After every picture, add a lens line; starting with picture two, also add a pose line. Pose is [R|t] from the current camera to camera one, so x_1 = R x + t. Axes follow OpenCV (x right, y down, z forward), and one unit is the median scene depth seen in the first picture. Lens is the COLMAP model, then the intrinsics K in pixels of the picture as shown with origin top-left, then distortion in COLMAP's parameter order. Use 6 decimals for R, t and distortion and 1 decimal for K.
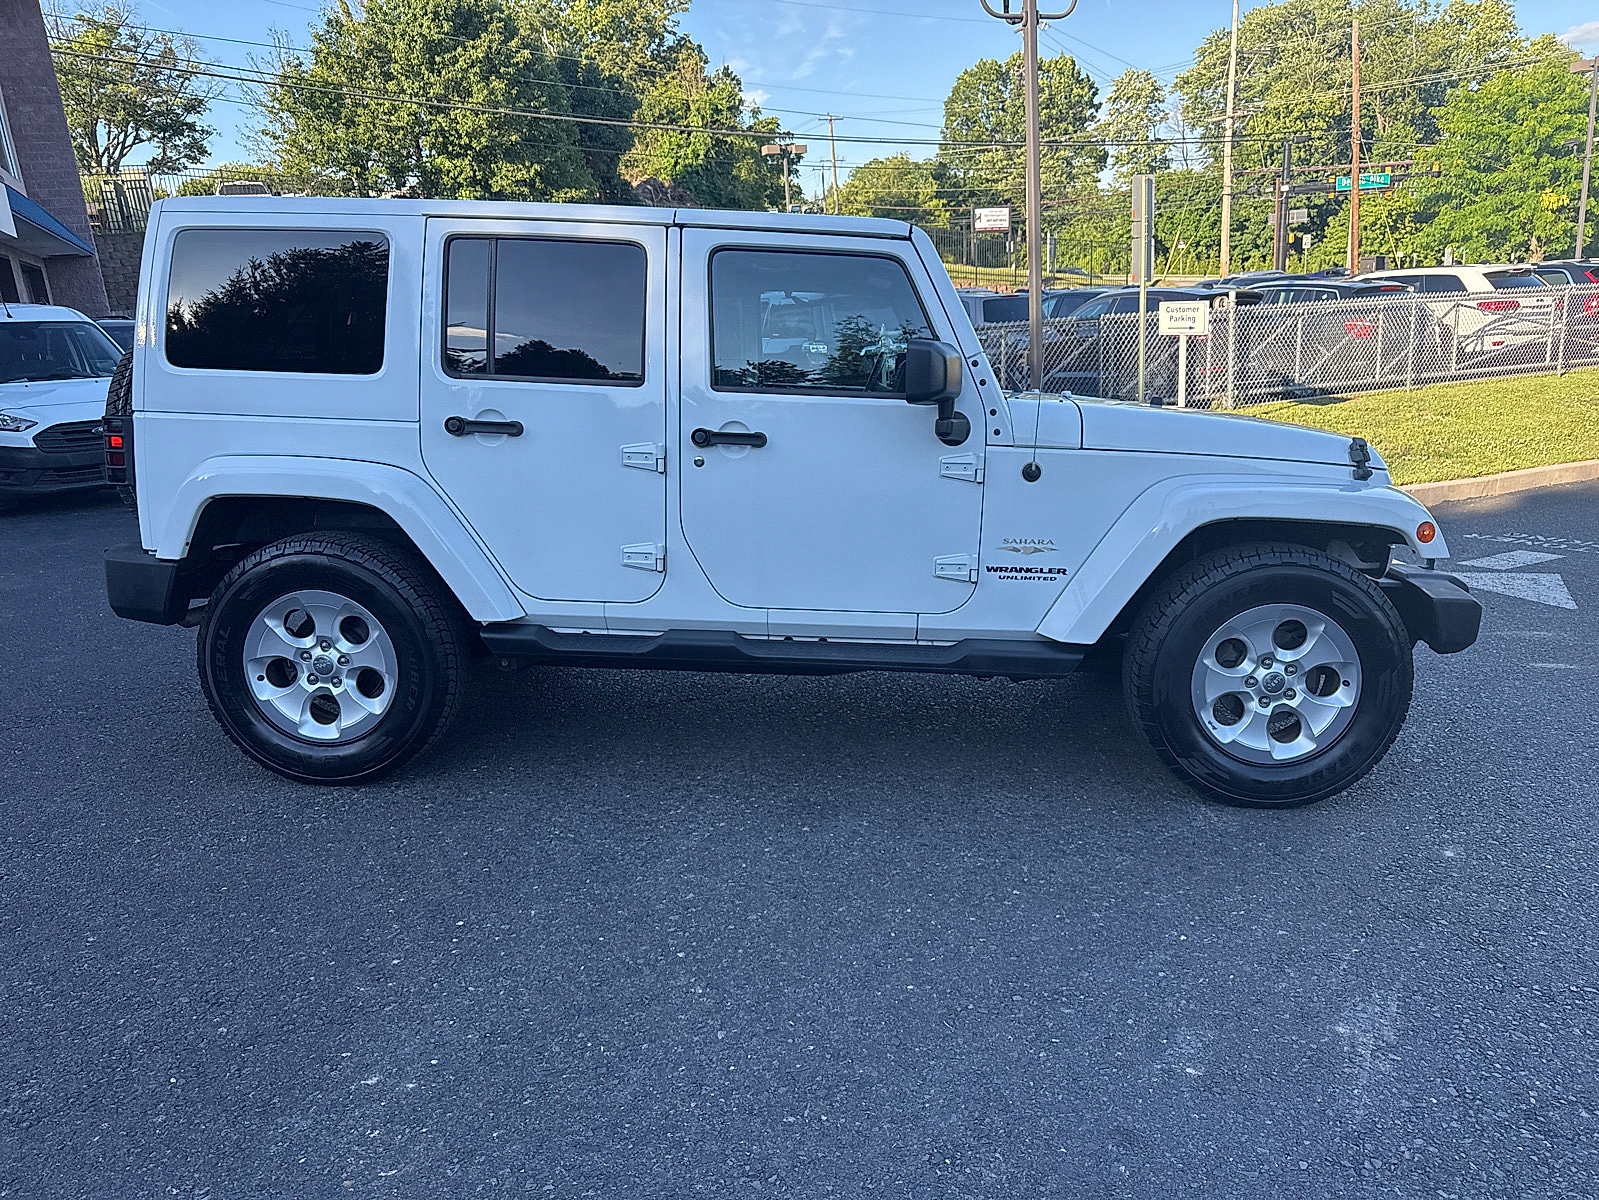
lens RADIAL K [[1140.5, 0, 800.4], [0, 1140.5, 592.5], [0, 0, 1]] dist [0.023066, -0.023912]
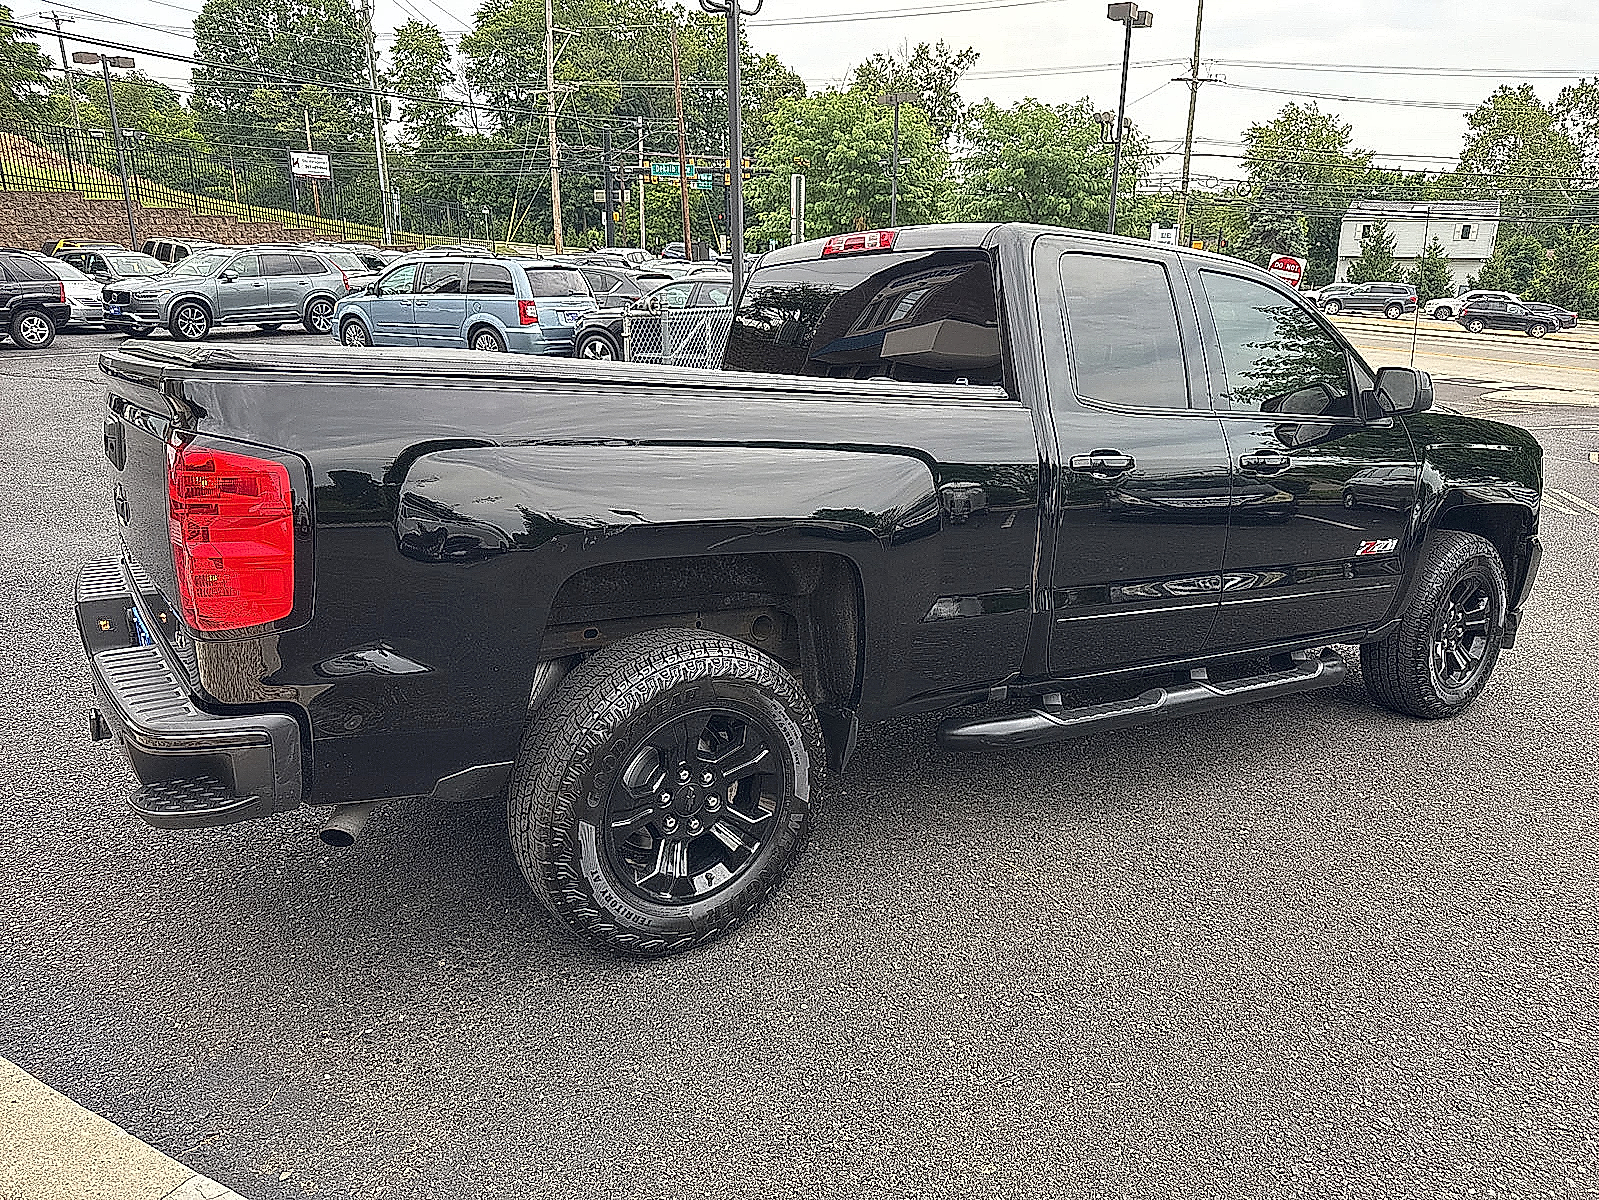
lens RADIAL K [[1140.5, 0, 805.8], [0, 1140.5, 593.8], [0, 0, 1]] dist [0.023066, -0.023912]
pose [[0.819214, -0.103721, 0.564031, -0.443156], [0.085404, 0.994606, 0.058858, -0.046162], [-0.567094, -0.000047, 0.823653, 0.147161]]
